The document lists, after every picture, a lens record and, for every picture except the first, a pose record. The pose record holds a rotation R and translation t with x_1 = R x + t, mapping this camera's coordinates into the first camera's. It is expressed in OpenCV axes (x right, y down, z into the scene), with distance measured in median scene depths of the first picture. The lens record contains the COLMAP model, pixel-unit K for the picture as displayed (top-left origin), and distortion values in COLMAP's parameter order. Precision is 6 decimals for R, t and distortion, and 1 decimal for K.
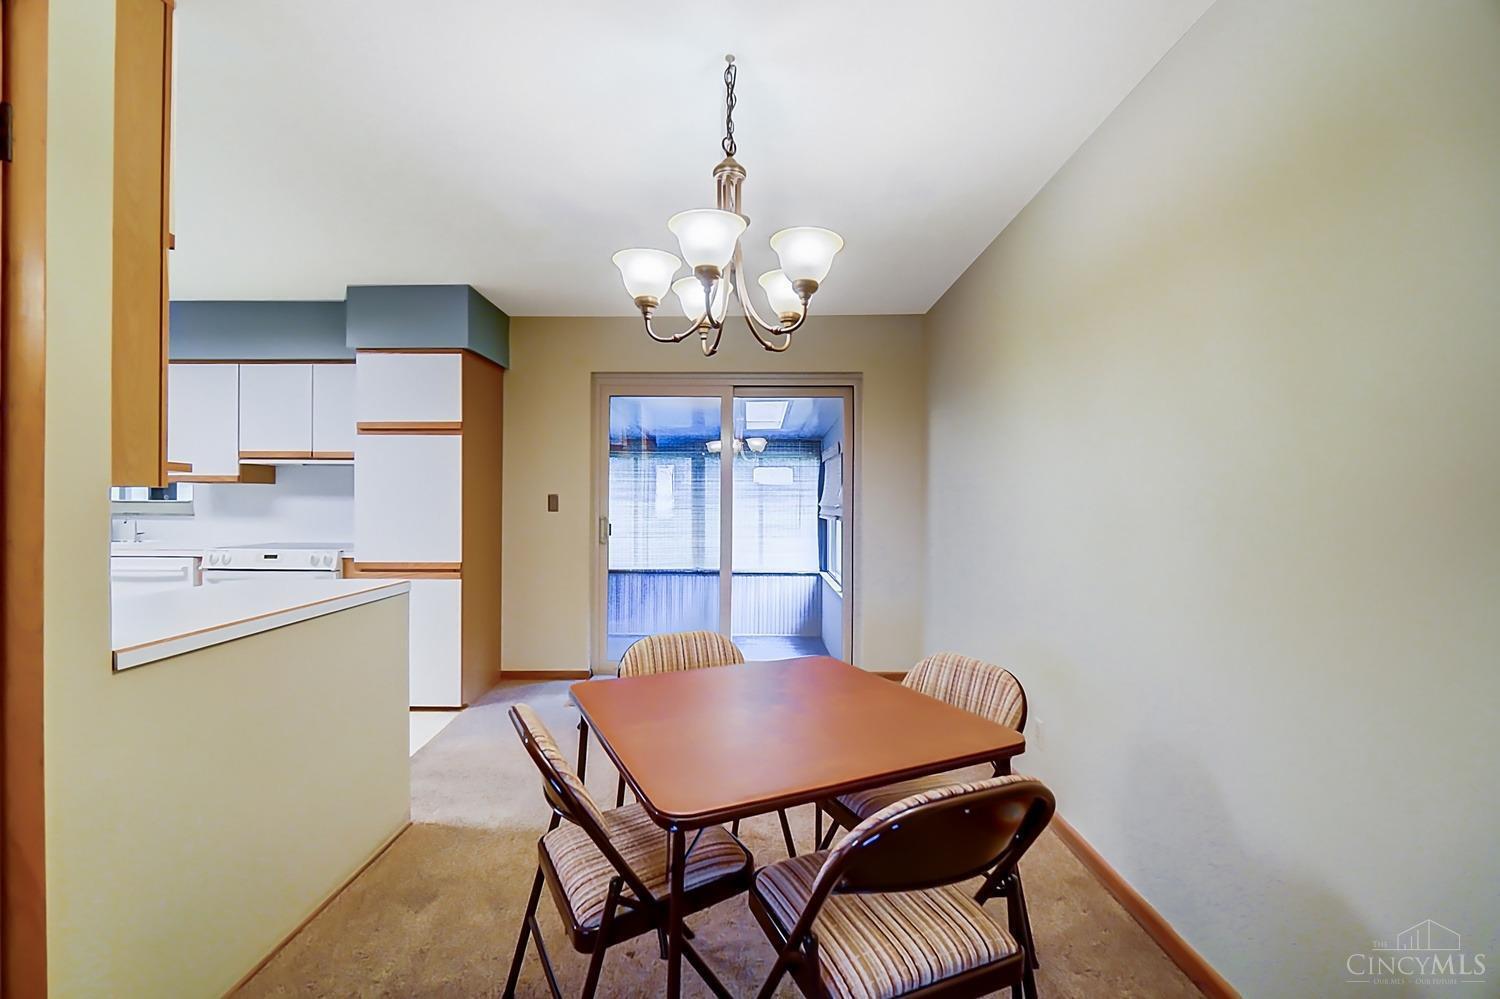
lens RADIAL K [[675.4, 0, 755.3], [0, 675.4, 498.5], [0, 0, 1]] dist [0.008699, -0.001063]
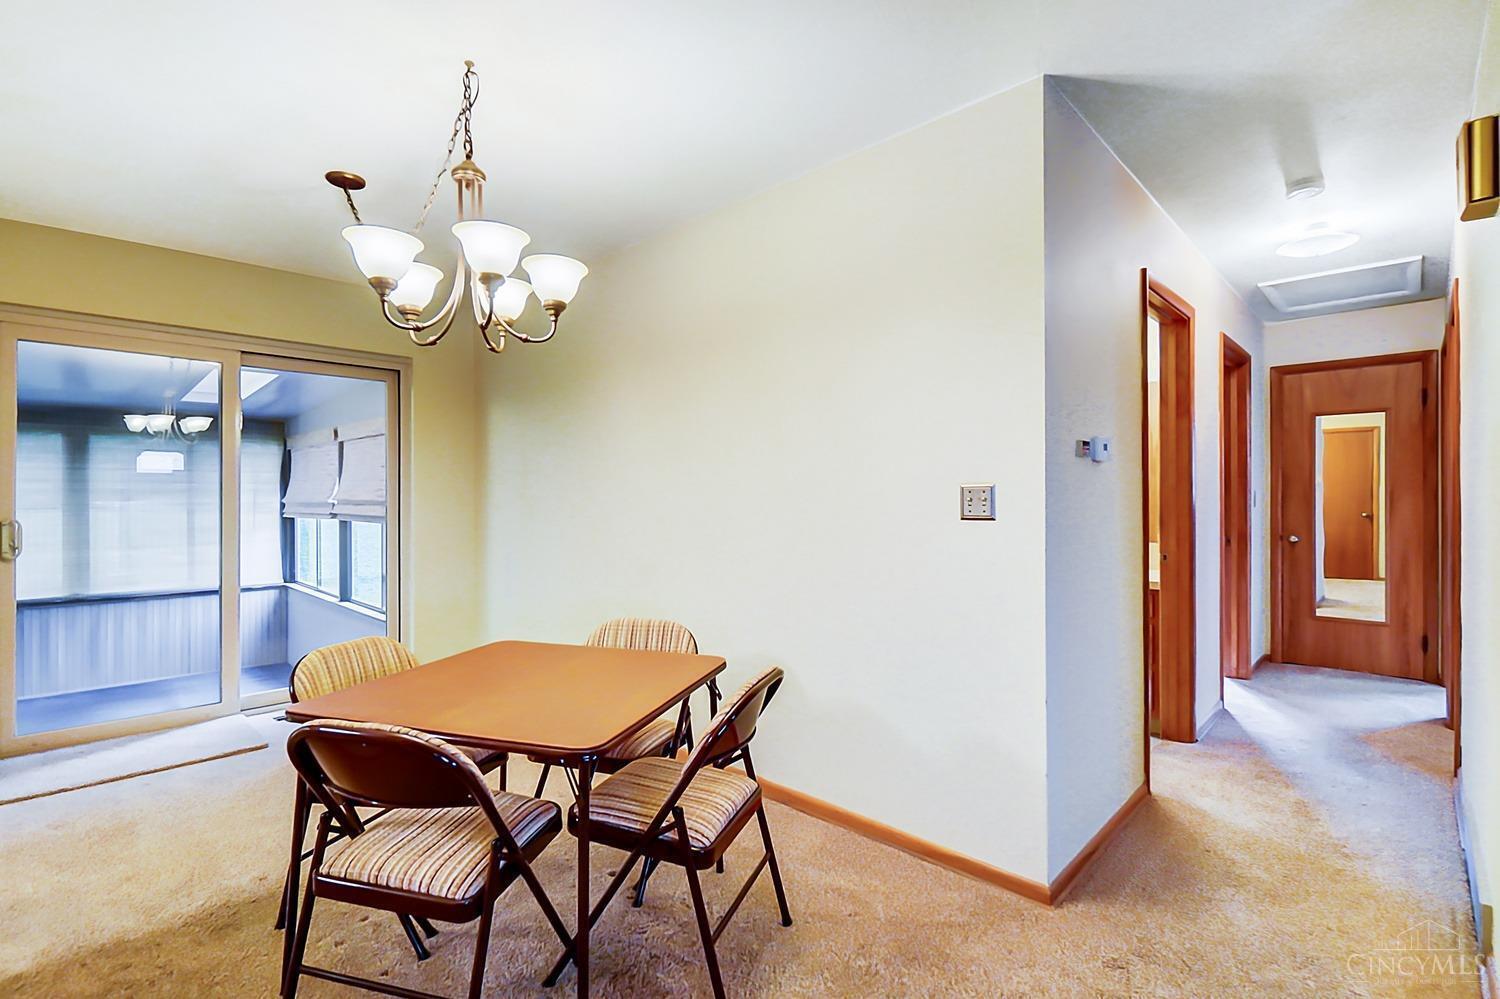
lens RADIAL K [[675.4, 0, 797.6], [0, 675.4, 496.9], [0, 0, 1]] dist [0.008699, -0.001063]
pose [[0.667284, -0.006499, 0.744775, -0.383611], [0.002823, 0.999977, 0.006196, 0.002099], [-0.744798, -0.002032, 0.667287, -0.048276]]
